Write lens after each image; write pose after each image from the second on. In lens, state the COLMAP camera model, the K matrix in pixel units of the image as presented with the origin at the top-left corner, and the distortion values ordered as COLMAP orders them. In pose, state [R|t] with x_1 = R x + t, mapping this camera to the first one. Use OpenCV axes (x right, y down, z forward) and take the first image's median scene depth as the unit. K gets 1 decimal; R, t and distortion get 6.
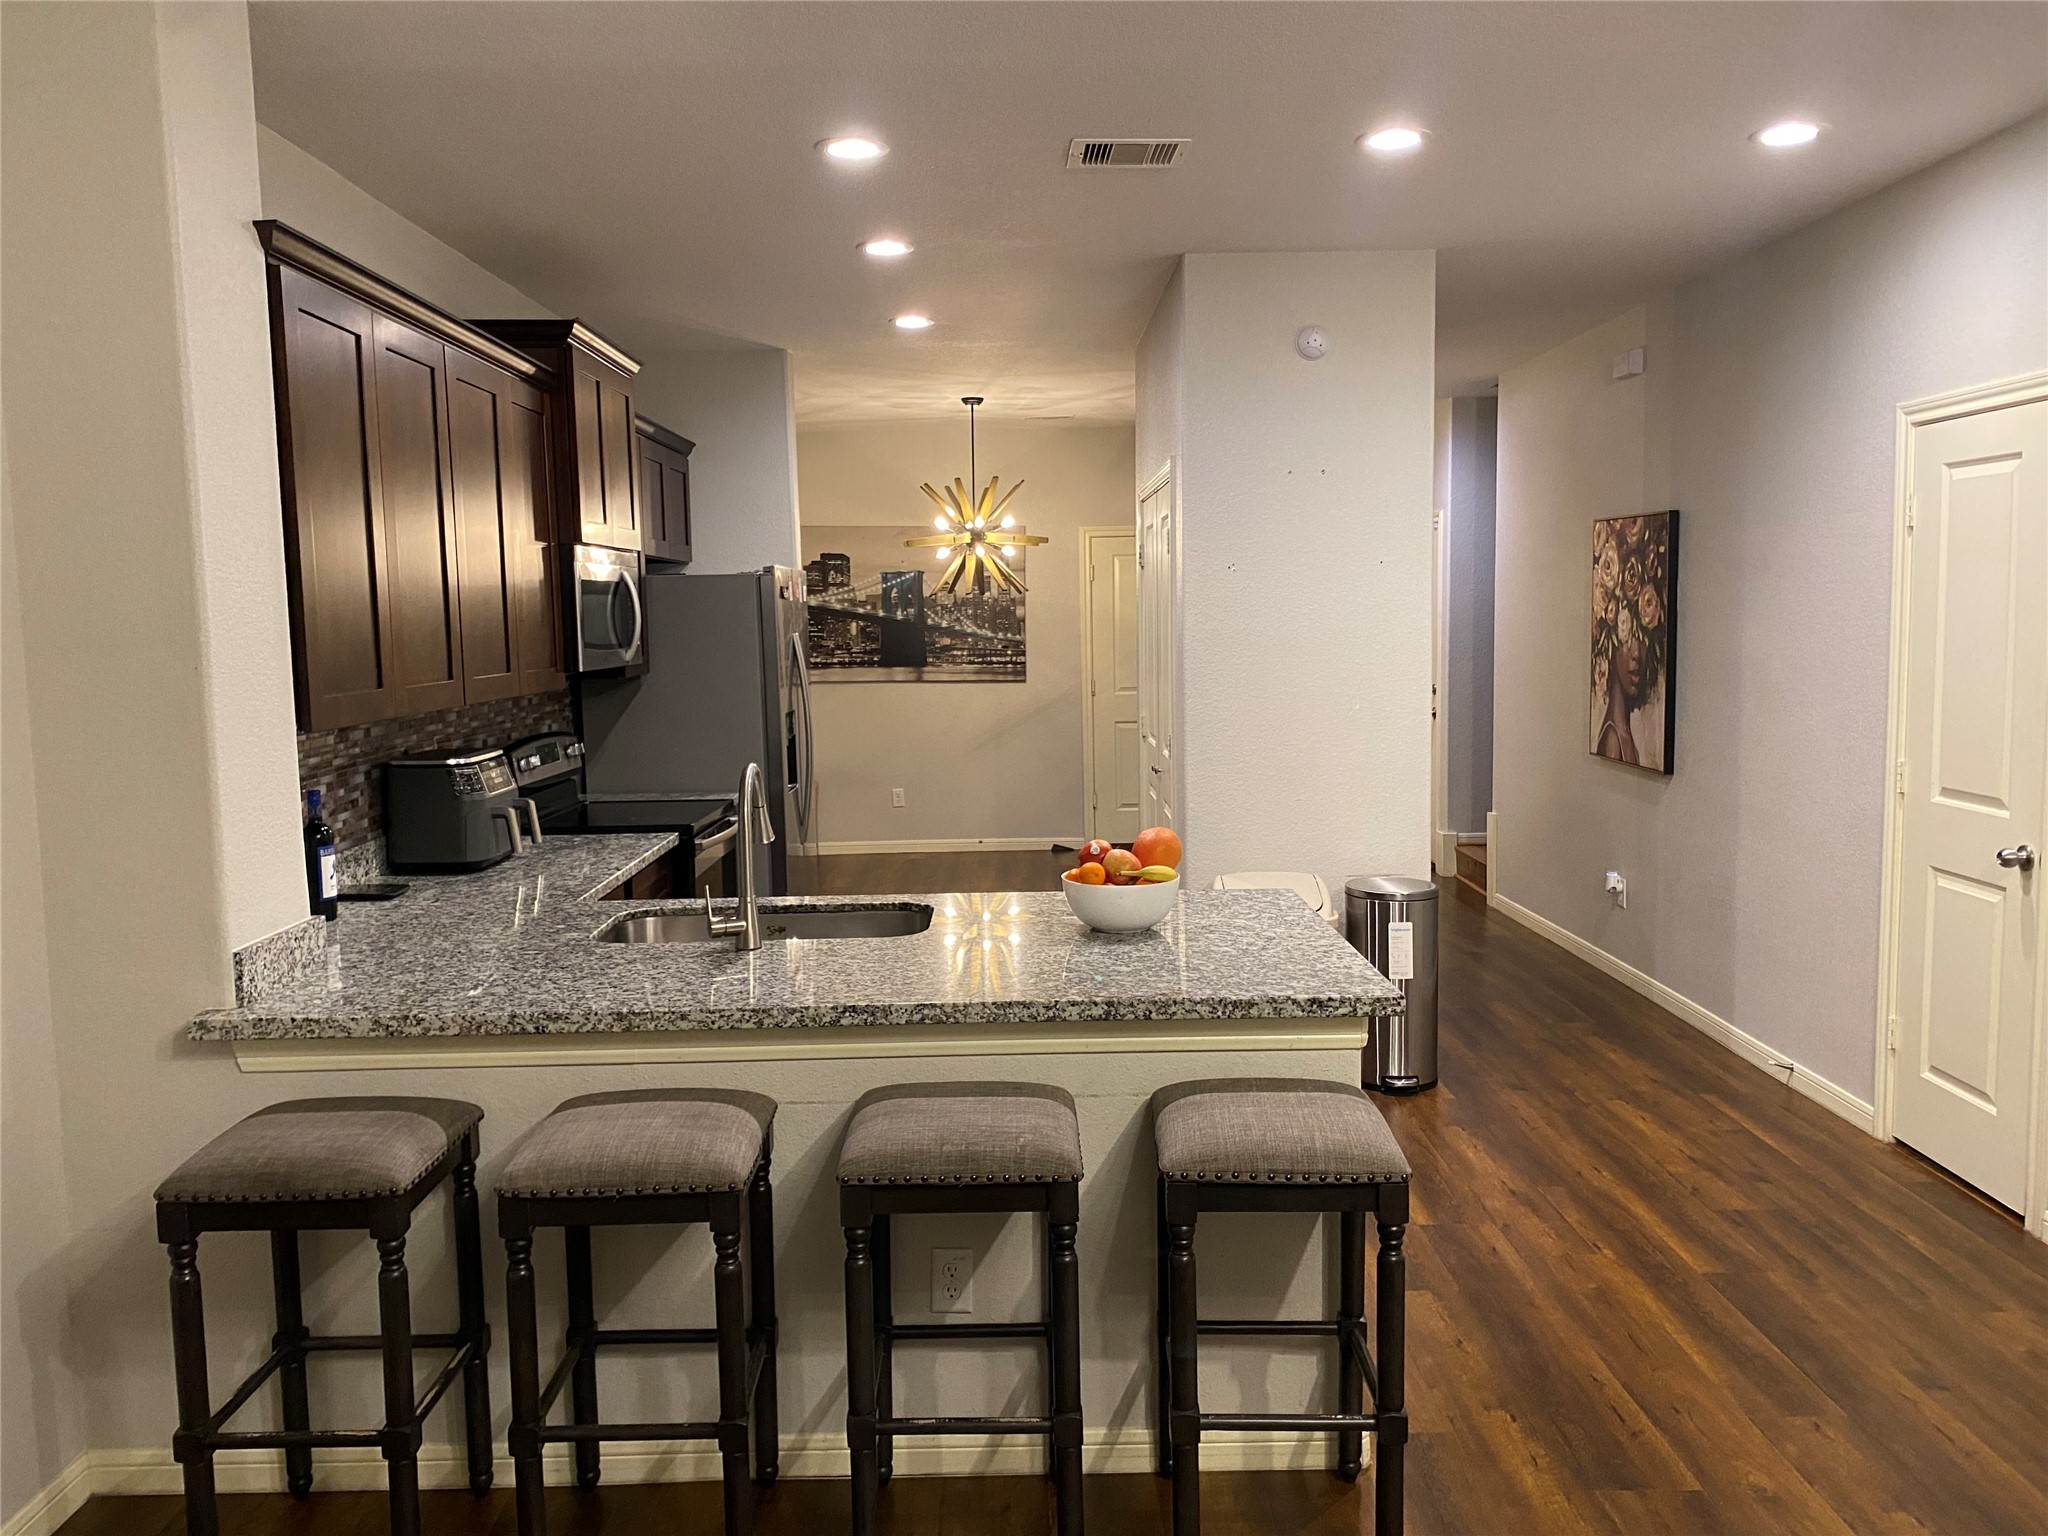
lens RADIAL K [[1559.0, 0, 1030.9], [0, 1559.0, 755.8], [0, 0, 1]] dist [0.051462, -0.050951]
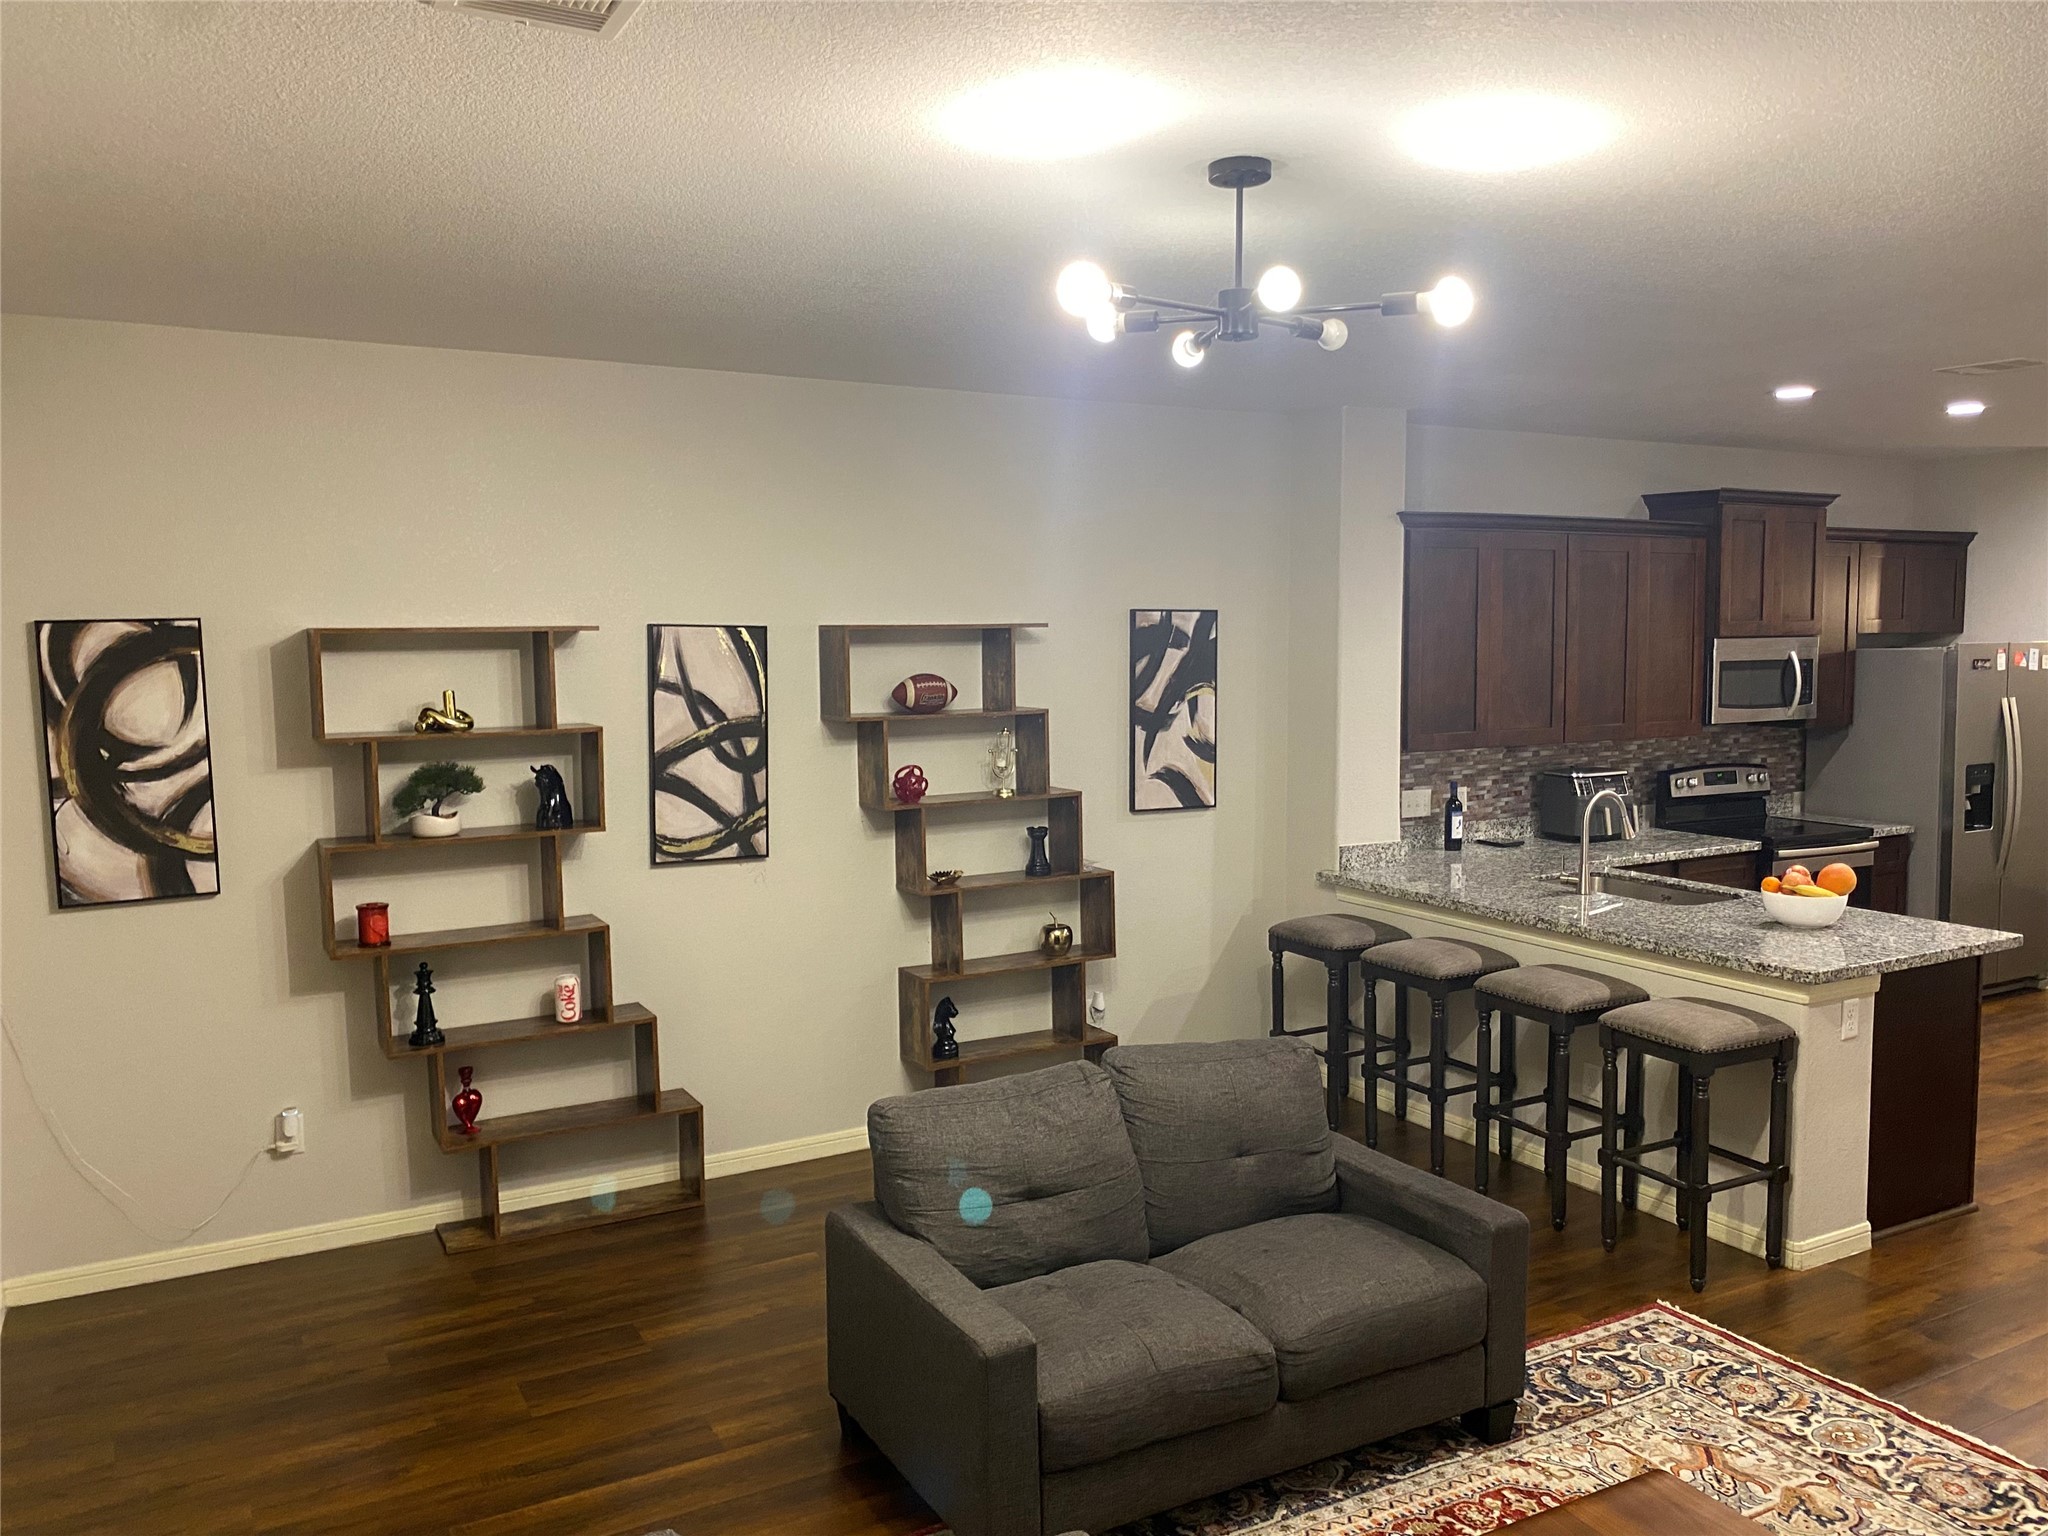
lens RADIAL K [[1559.0, 0, 1030.9], [0, 1559.0, 755.8], [0, 0, 1]] dist [0.051462, -0.050951]
pose [[0.483078, 0.087025, -0.871242, 1.140302], [-0.084518, 0.995036, 0.052528, -0.078542], [0.871488, 0.048261, 0.488036, -0.454604]]
